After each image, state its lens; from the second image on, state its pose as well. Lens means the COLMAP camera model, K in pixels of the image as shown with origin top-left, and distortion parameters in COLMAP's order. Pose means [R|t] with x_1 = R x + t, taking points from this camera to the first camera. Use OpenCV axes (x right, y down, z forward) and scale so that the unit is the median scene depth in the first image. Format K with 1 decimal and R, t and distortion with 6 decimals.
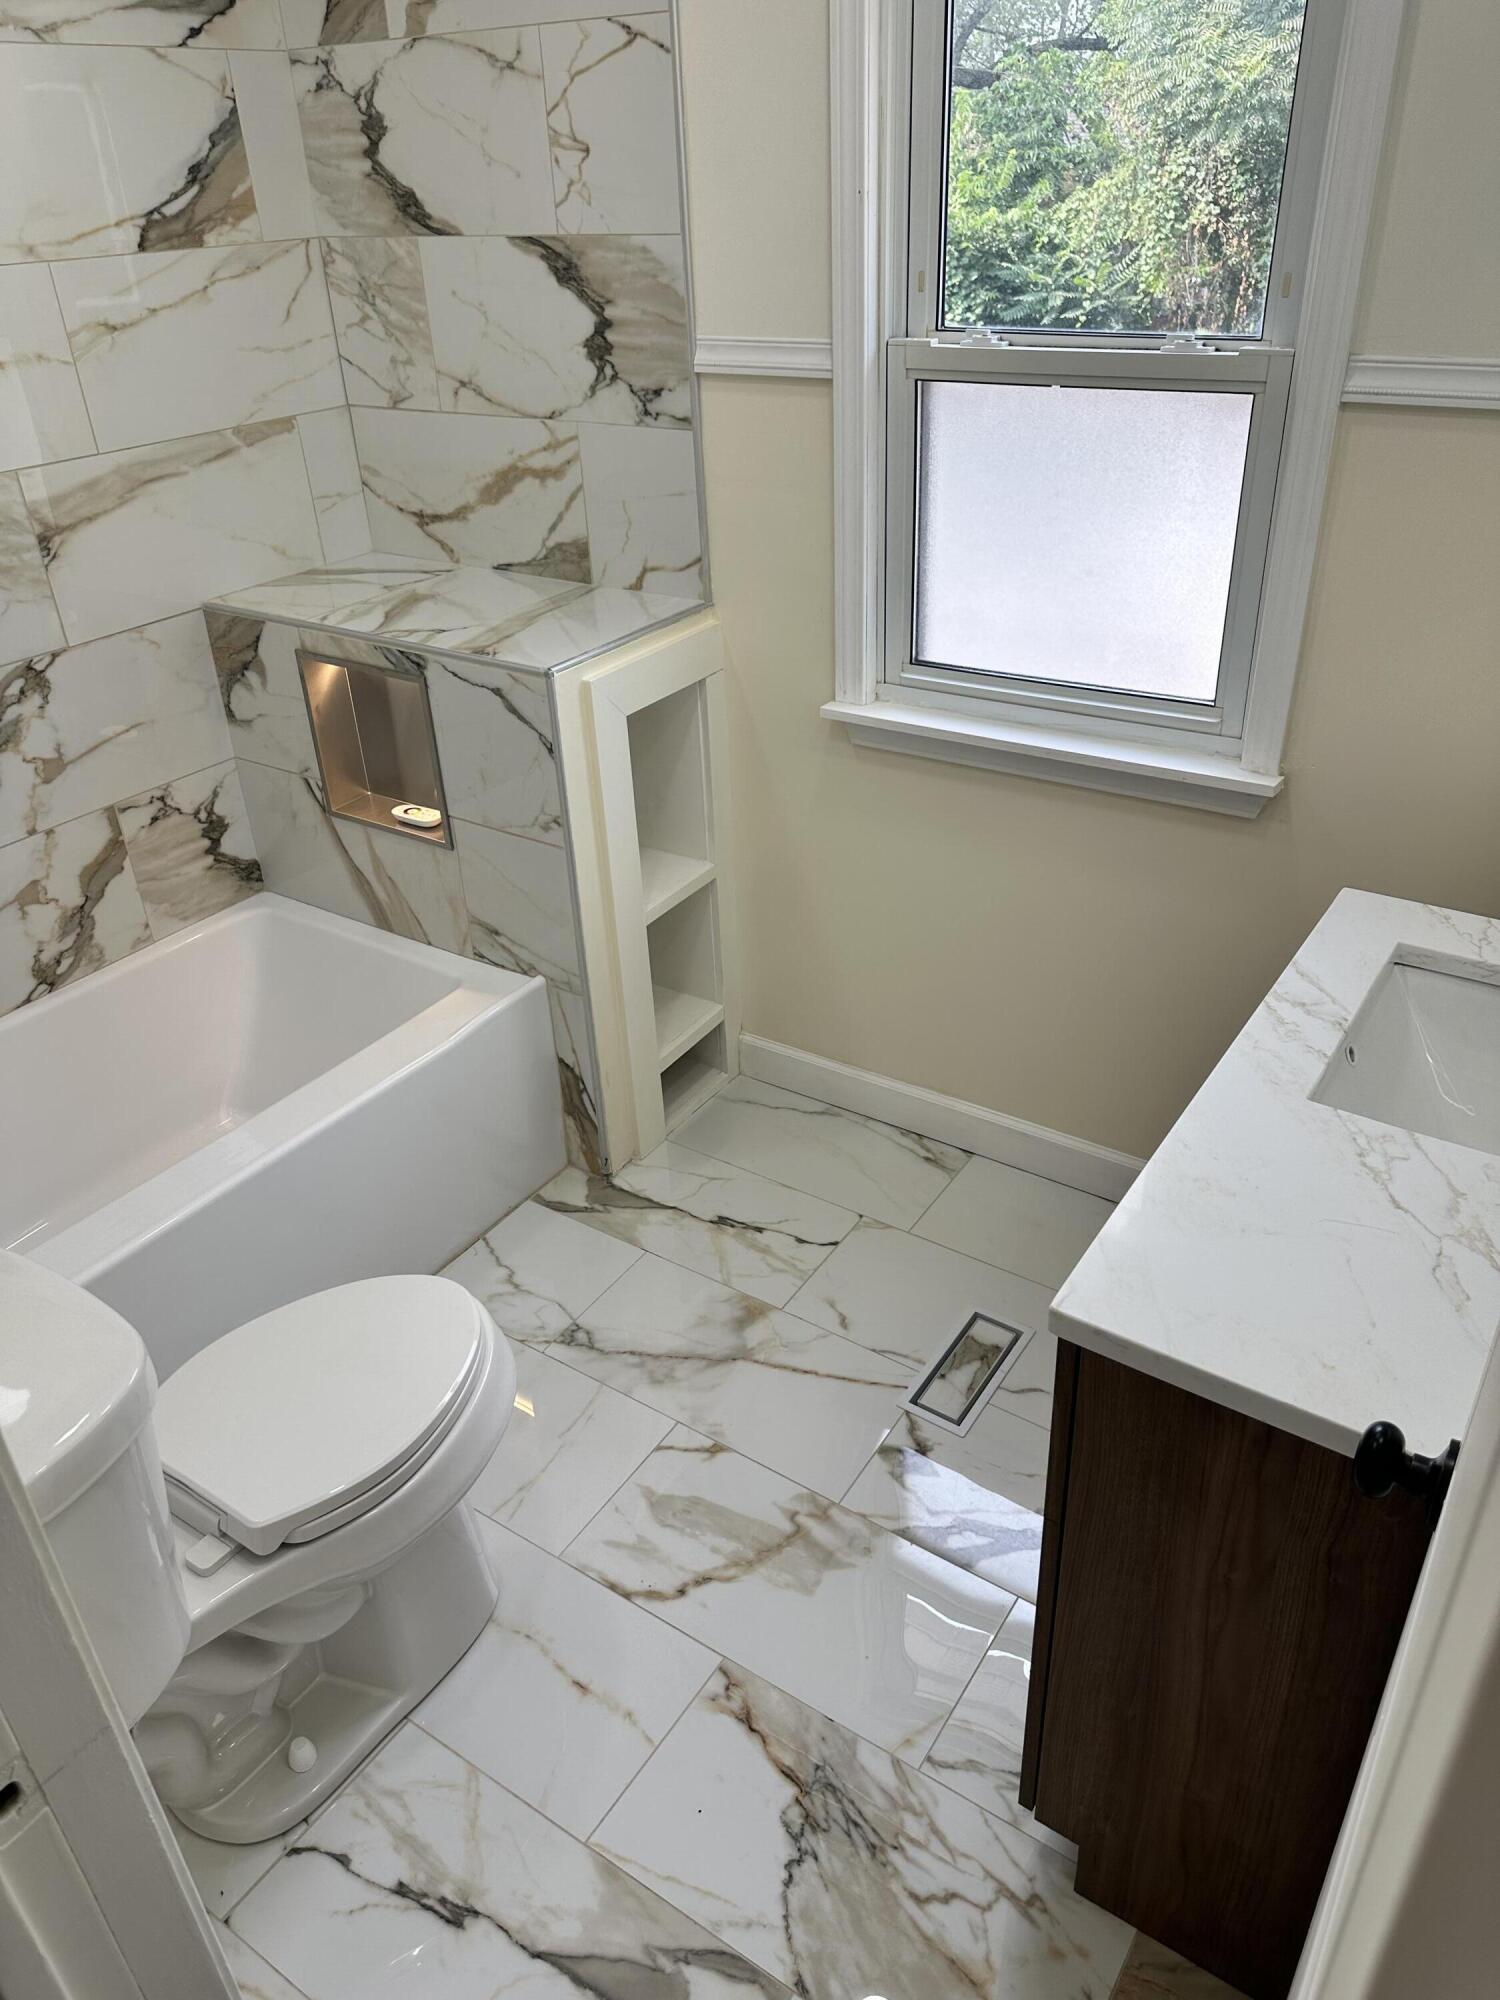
lens RADIAL K [[1422.0, 0, 774.5], [0, 1422.0, 1005.1], [0, 0, 1]] dist [0.050824, -0.055699]
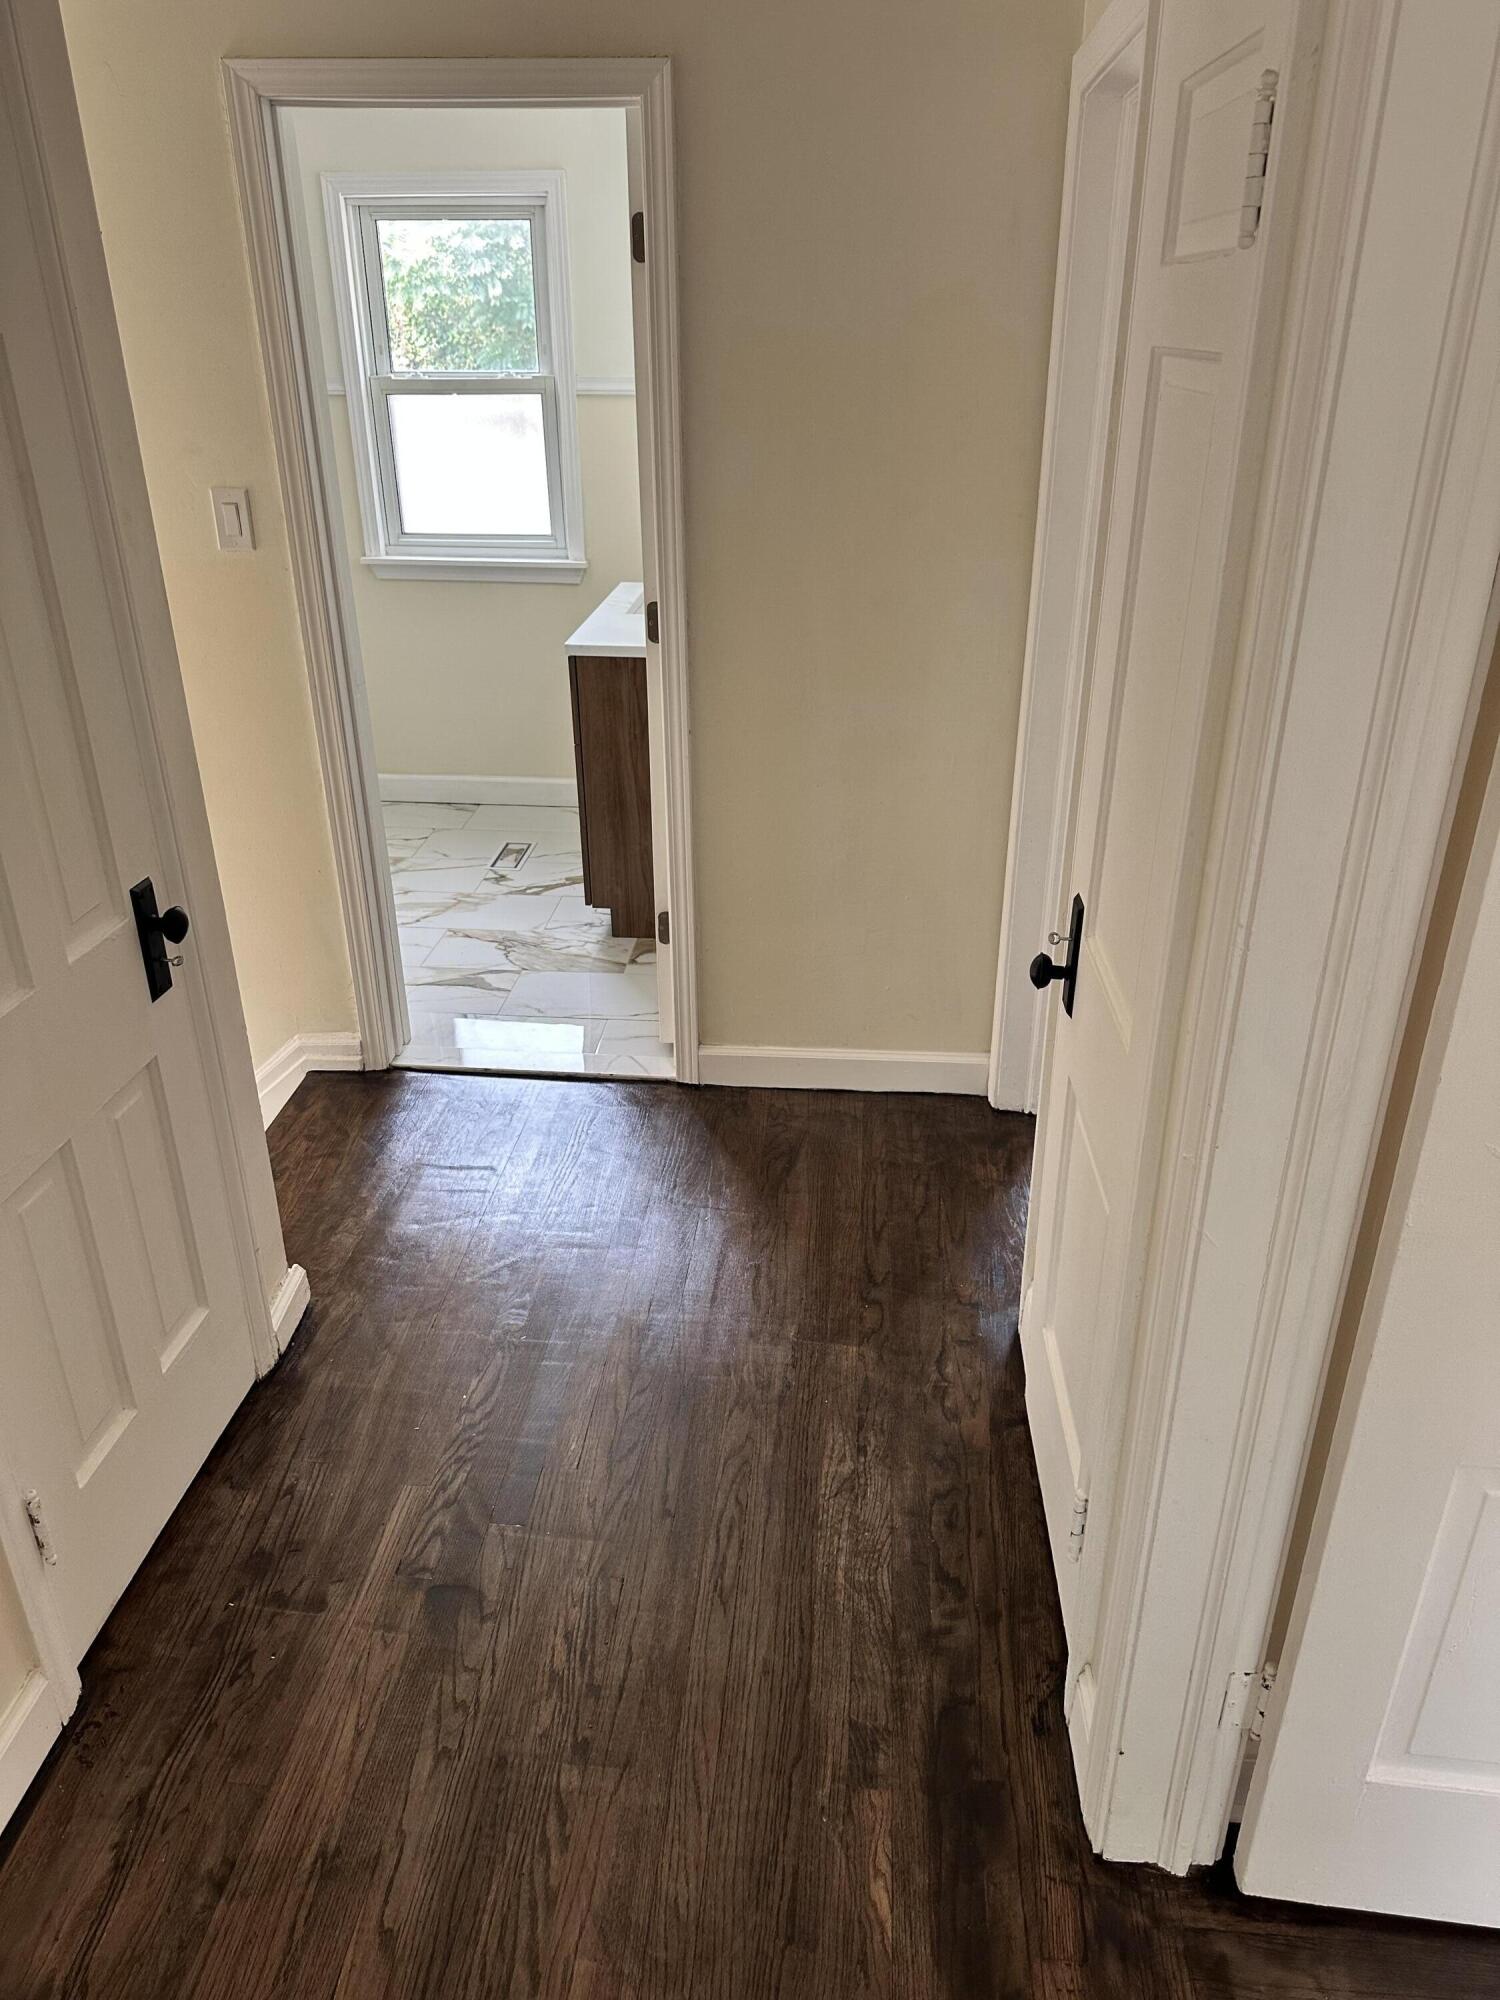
lens RADIAL K [[1422.0, 0, 774.5], [0, 1422.0, 1005.1], [0, 0, 1]] dist [0.050824, -0.055699]
pose [[0.873520, -0.192062, 0.447298, -0.541653], [0.231489, 0.972221, -0.034617, 0.677128], [-0.428224, 0.133783, 0.893715, -1.073724]]
